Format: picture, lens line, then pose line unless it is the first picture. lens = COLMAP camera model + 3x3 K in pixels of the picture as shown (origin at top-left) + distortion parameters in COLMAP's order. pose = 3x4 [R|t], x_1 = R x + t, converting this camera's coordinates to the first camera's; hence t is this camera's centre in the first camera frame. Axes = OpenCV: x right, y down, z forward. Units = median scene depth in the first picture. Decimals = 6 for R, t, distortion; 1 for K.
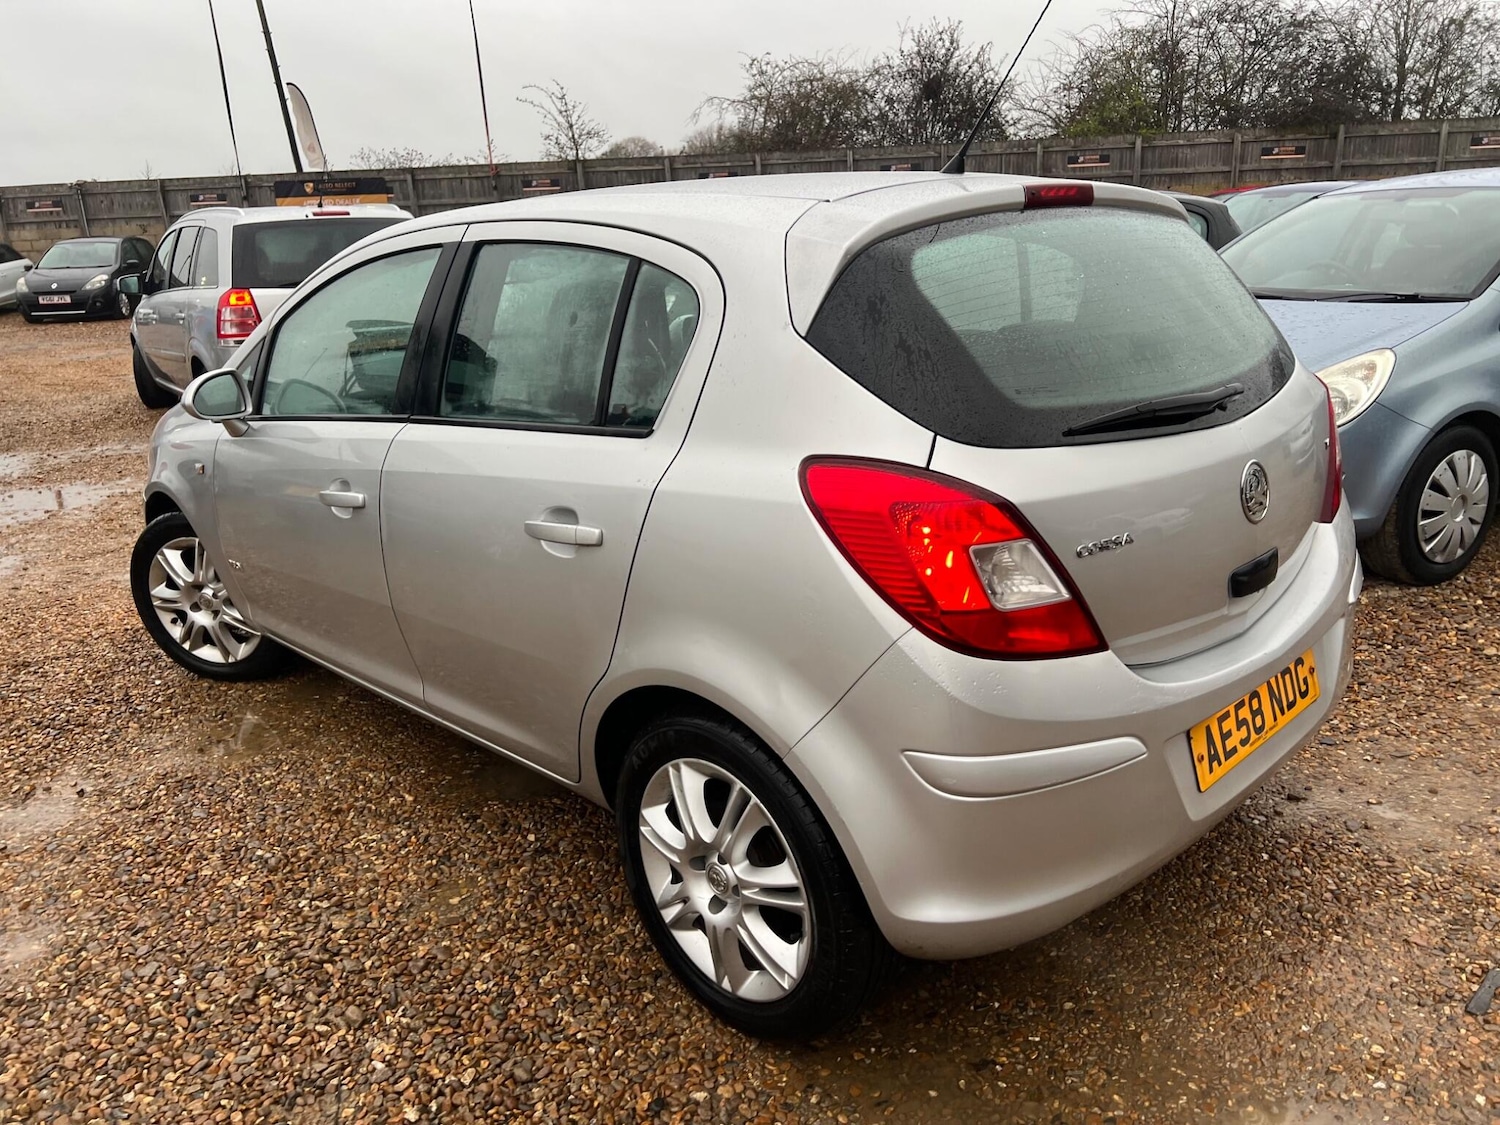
lens RADIAL K [[1070.3, 0, 779.6], [0, 1070.3, 554.1], [0, 0, 1]] dist [0.054520, -0.056202]
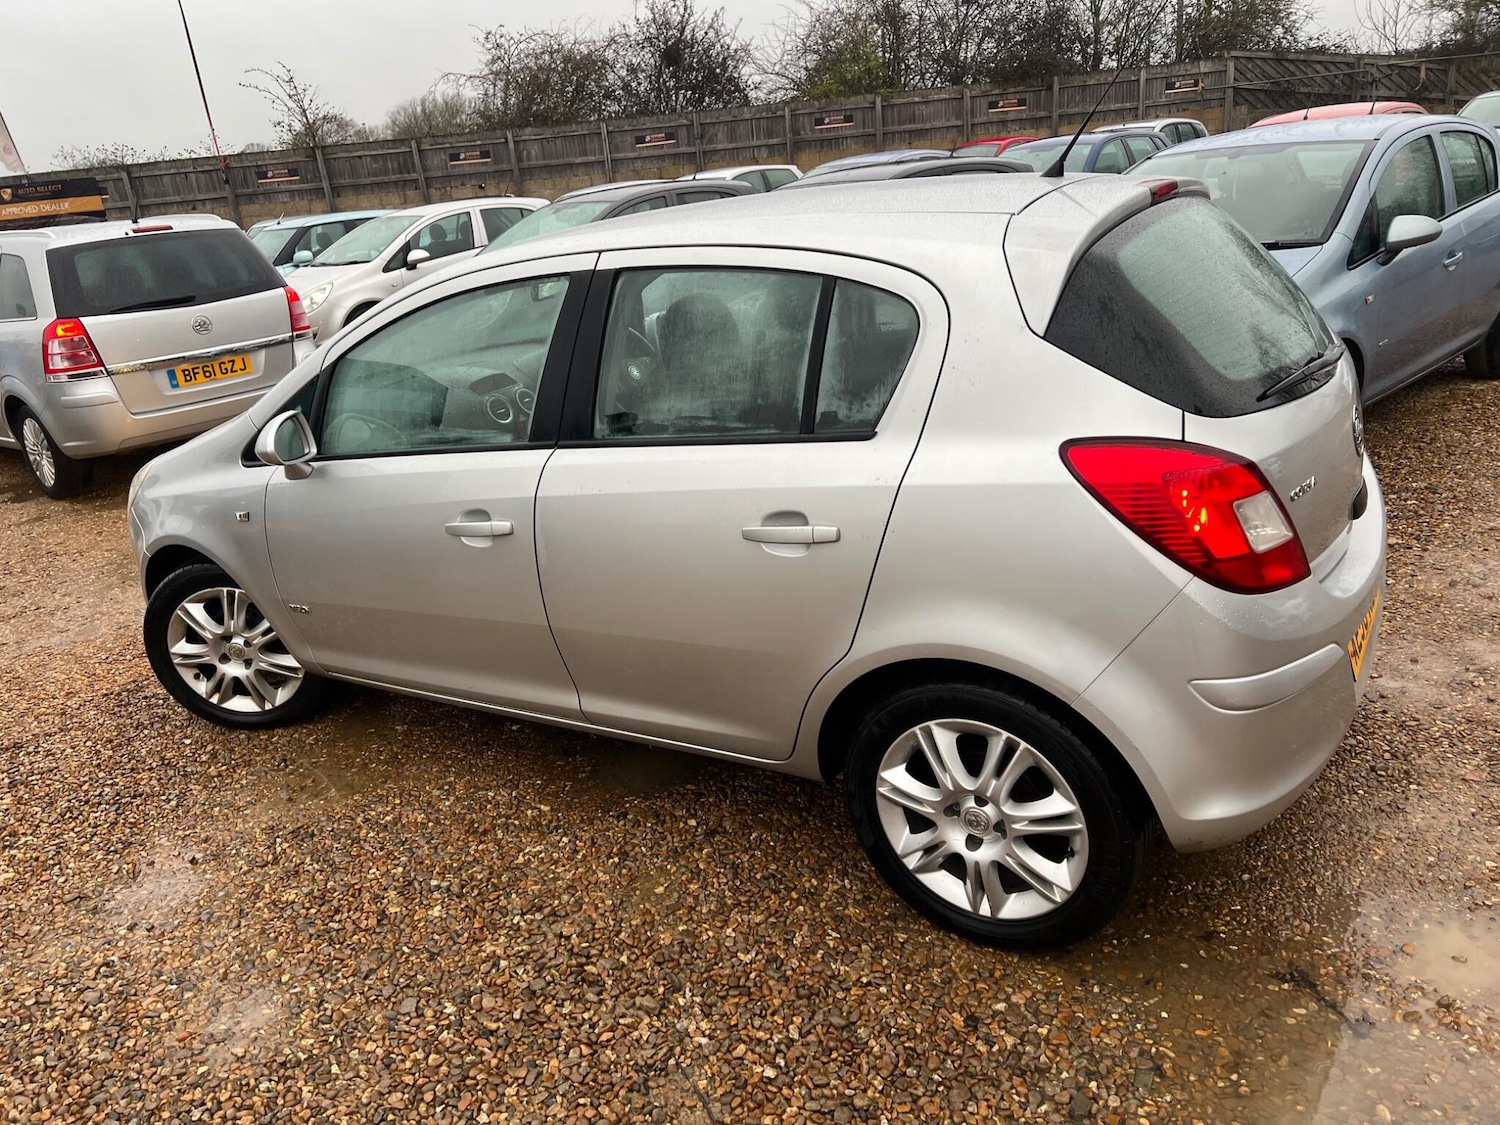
lens RADIAL K [[1065.5, 0, 747.6], [0, 1065.5, 555.7], [0, 0, 1]] dist [0.042282, -0.038466]
pose [[0.975475, -0.124661, 0.181408, -0.356192], [0.118973, 0.992011, 0.041951, -0.039440], [-0.185189, -0.019339, 0.982513, -0.045304]]
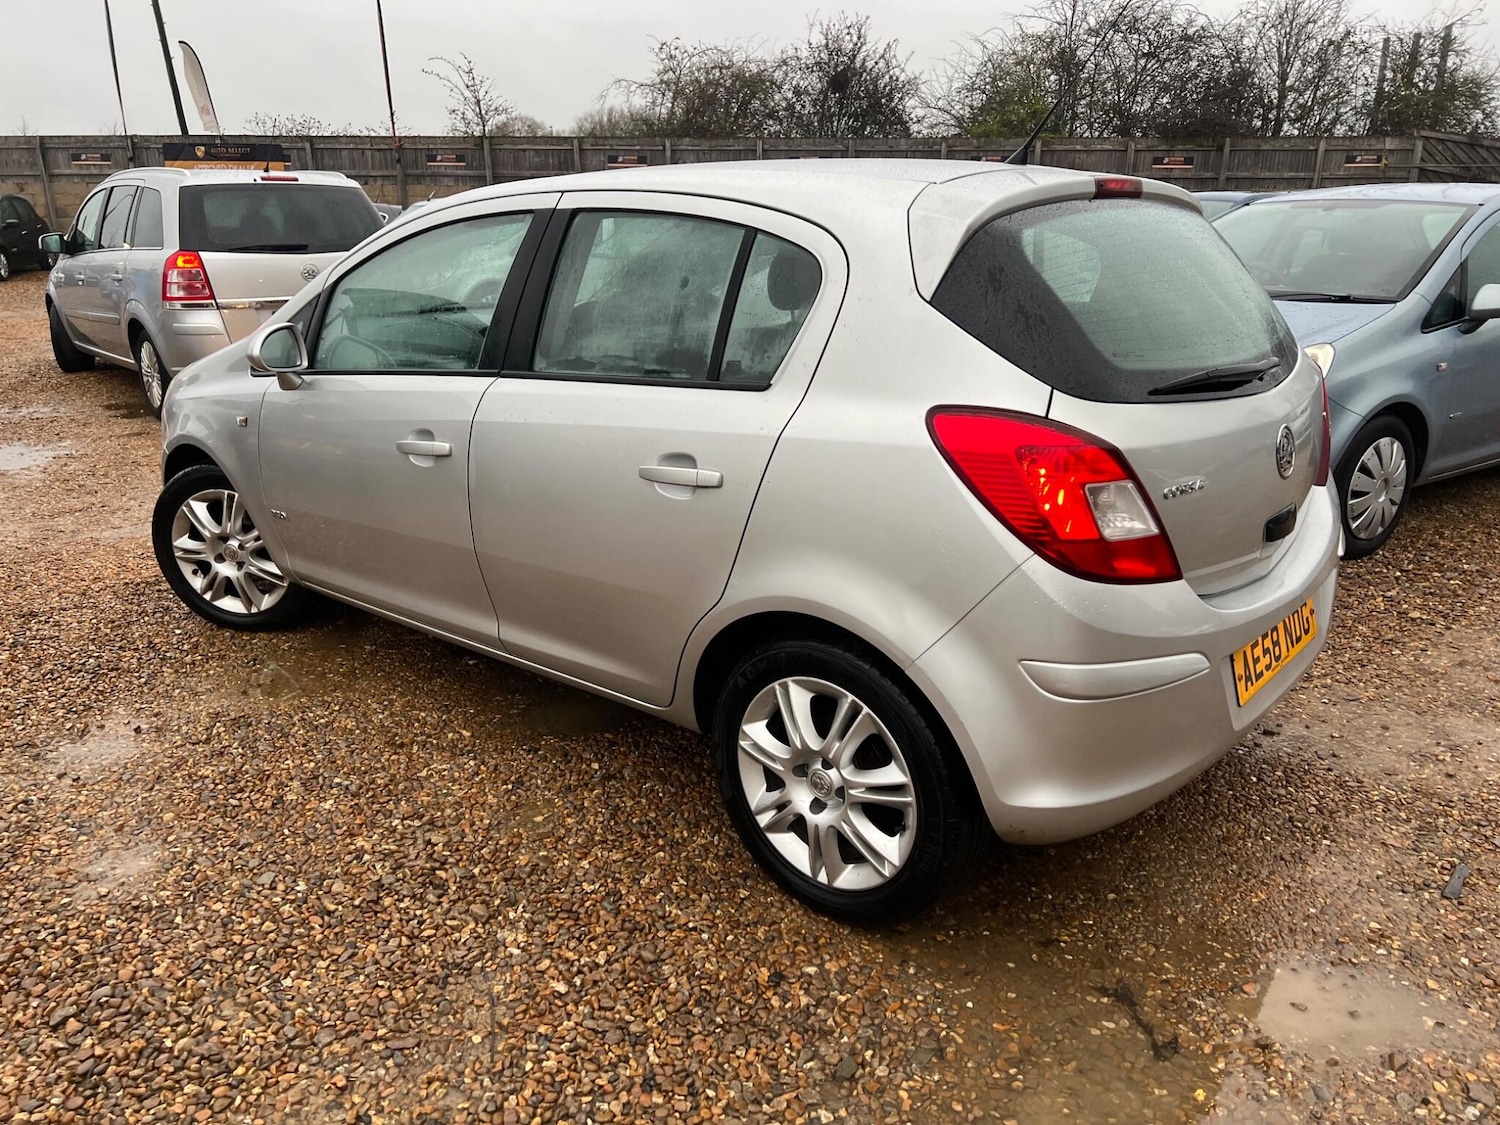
lens RADIAL K [[1065.9, 0, 753.9], [0, 1065.9, 564.1], [0, 0, 1]] dist [0.047568, -0.046262]
pose [[0.996531, 0.015088, 0.081848, -0.171731], [-0.016666, 0.999688, 0.018630, 0.039416], [-0.081541, -0.019929, 0.996471, -0.083749]]
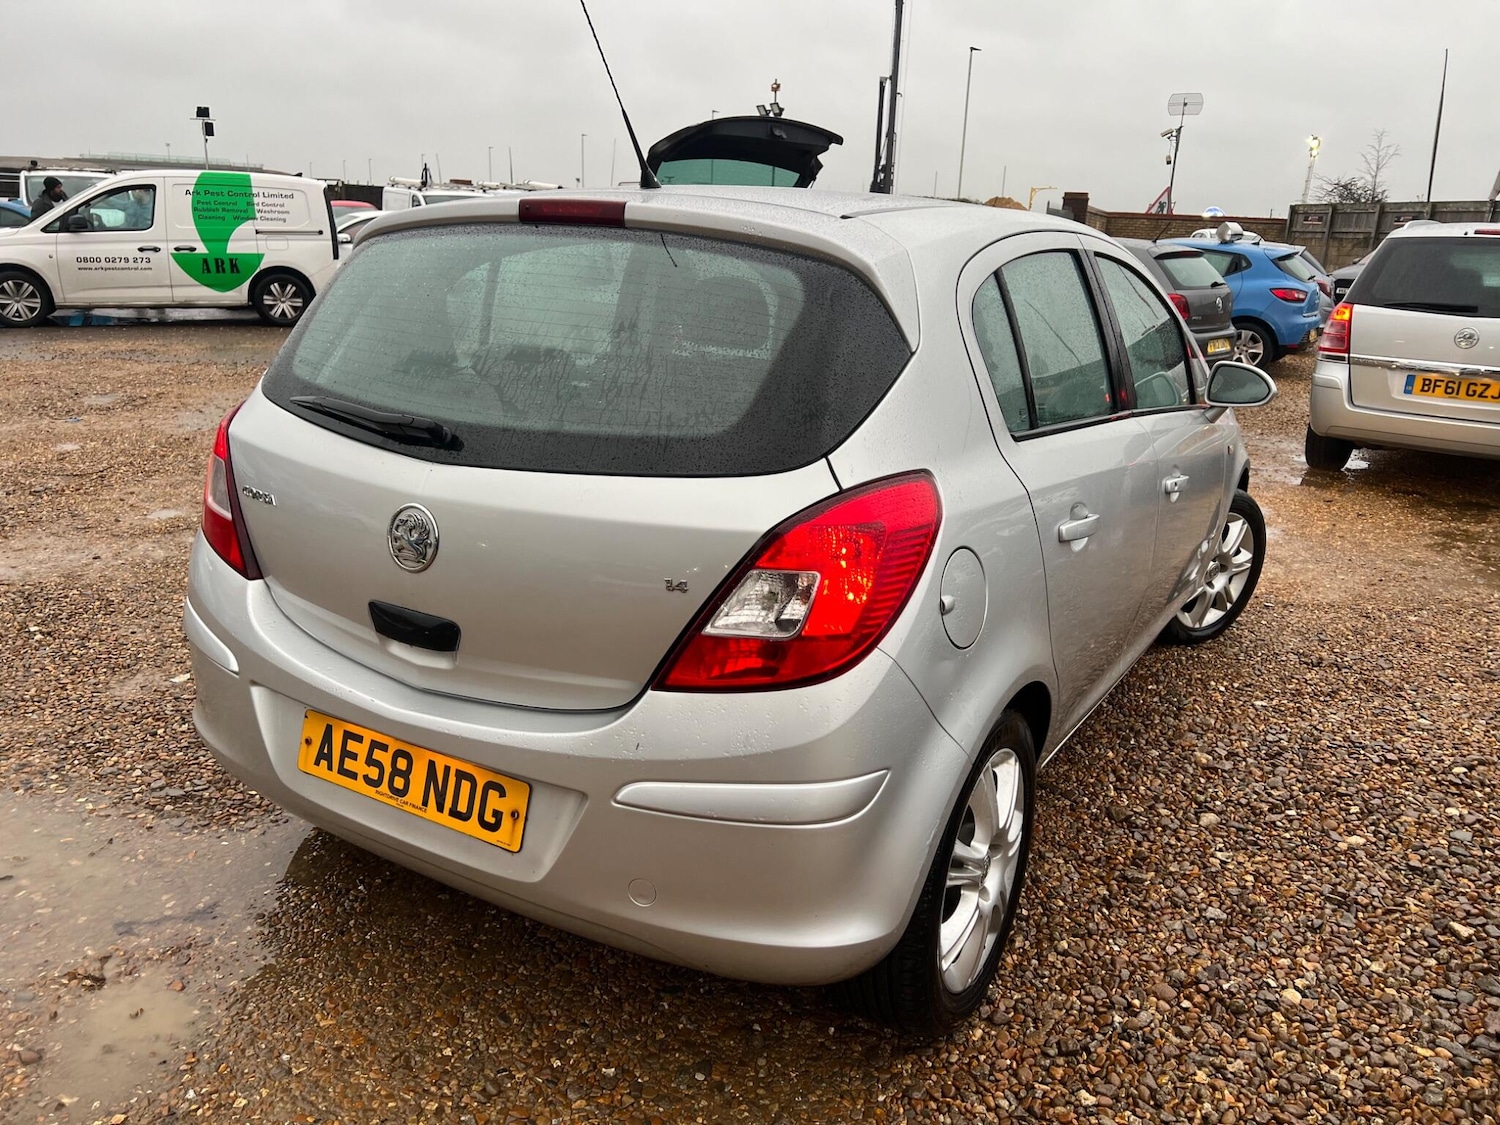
lens RADIAL K [[1066.8, 0, 752.3], [0, 1066.8, 571.5], [0, 0, 1]] dist [0.041142, -0.036231]
pose [[0.270518, 0.335839, -0.902238, 1.045766], [-0.321391, 0.914919, 0.244196, -0.270235], [0.907484, 0.223912, 0.355437, 0.730558]]
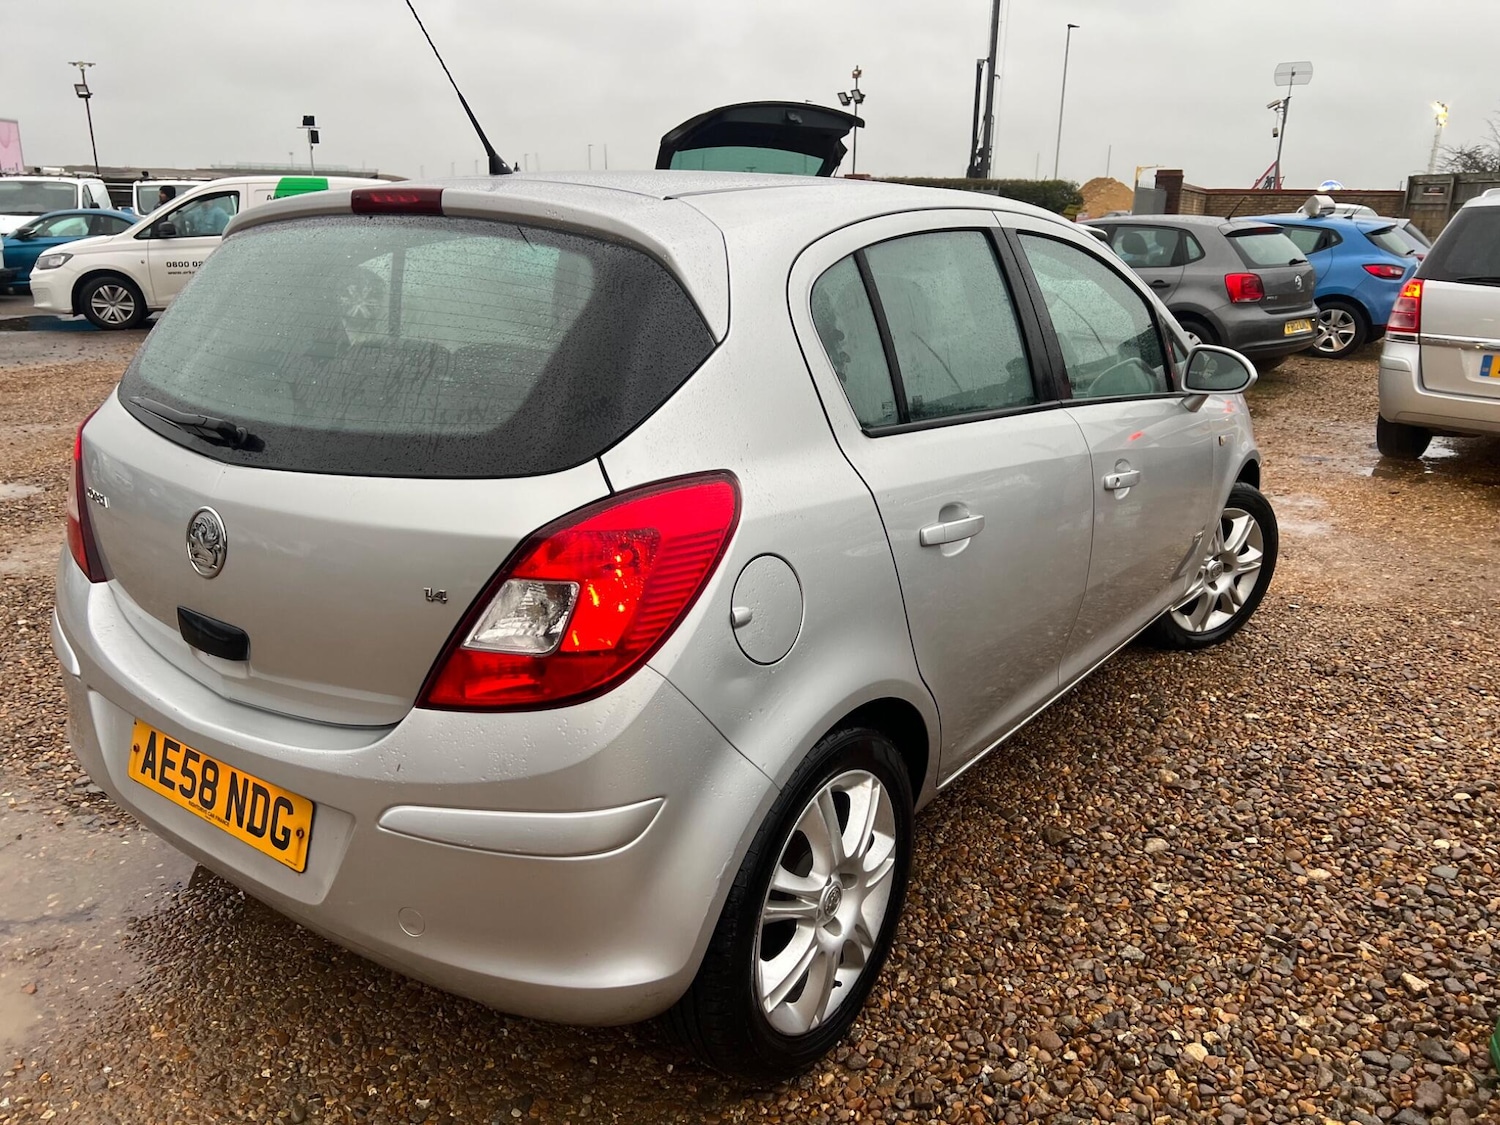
lens RADIAL K [[1066.7, 0, 743.5], [0, 1066.7, 559.9], [0, 0, 1]] dist [0.043297, -0.040155]
pose [[0.179538, 0.335263, -0.924860, 1.037638], [-0.299350, 0.914171, 0.273277, -0.324866], [0.937100, 0.227794, 0.264489, 0.915623]]
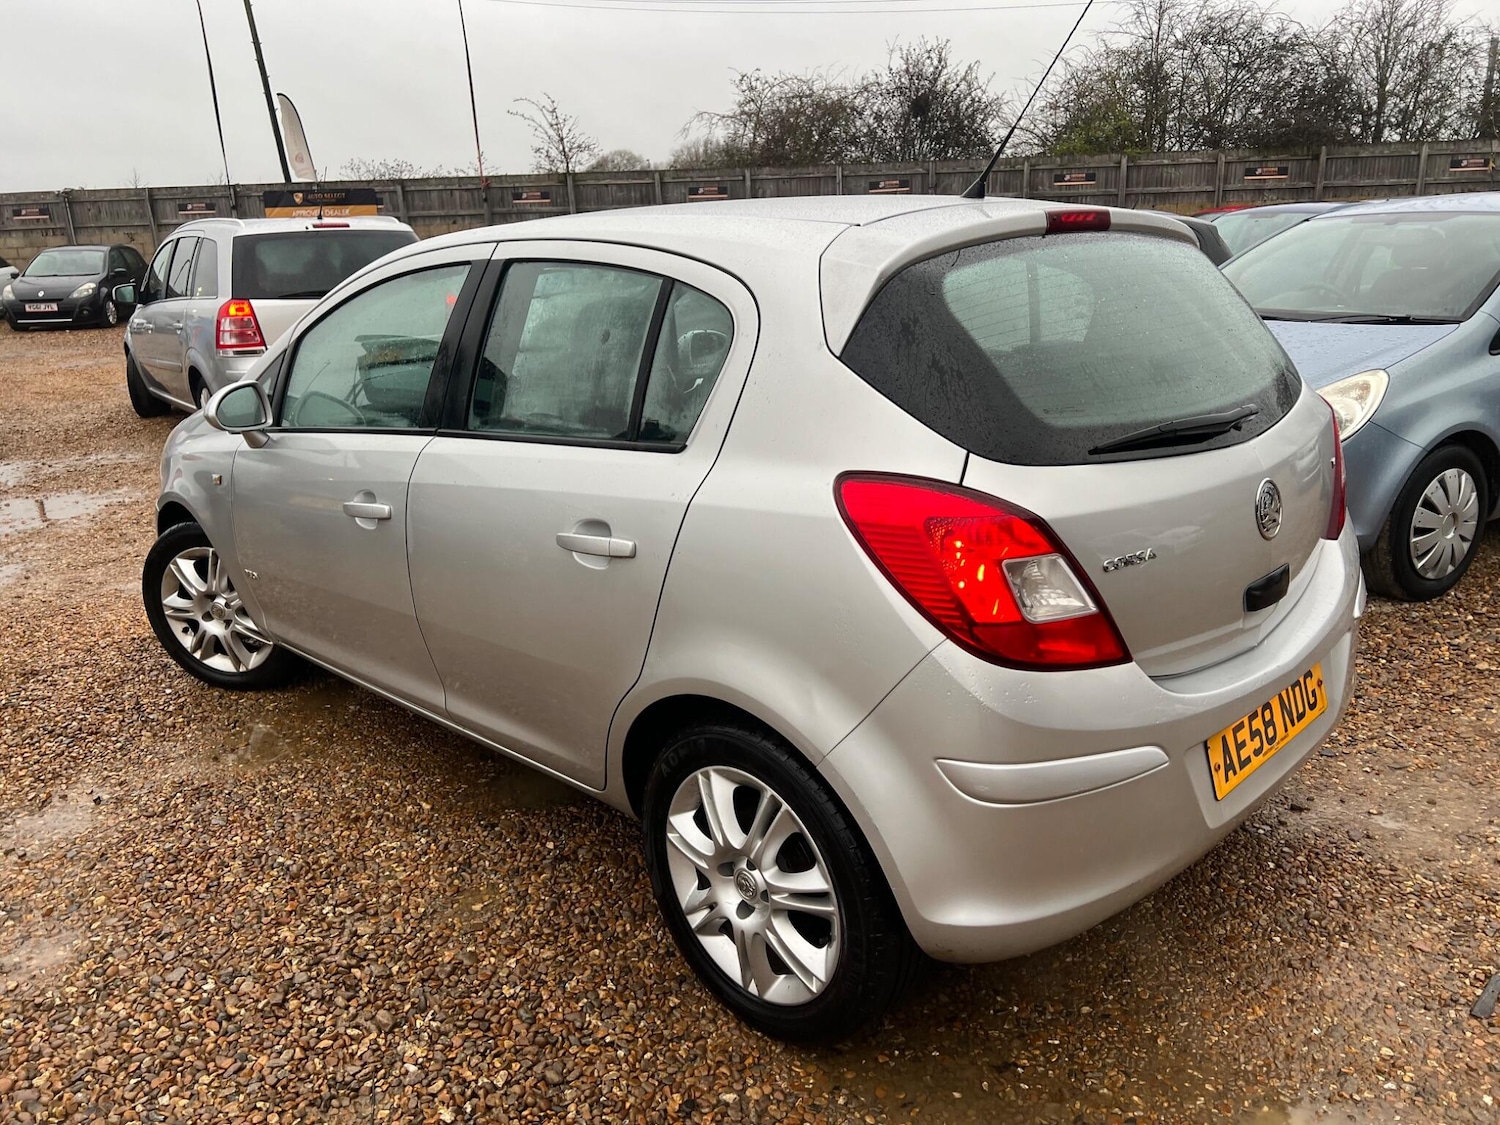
lens RADIAL K [[1069.0, 0, 778.2], [0, 1069.0, 556.0], [0, 0, 1]] dist [0.052758, -0.053585]
pose [[0.999895, 0.005519, 0.013416, -0.032566], [-0.005387, 0.999937, -0.009849, -0.000331], [-0.013469, 0.009775, 0.999861, -0.018693]]
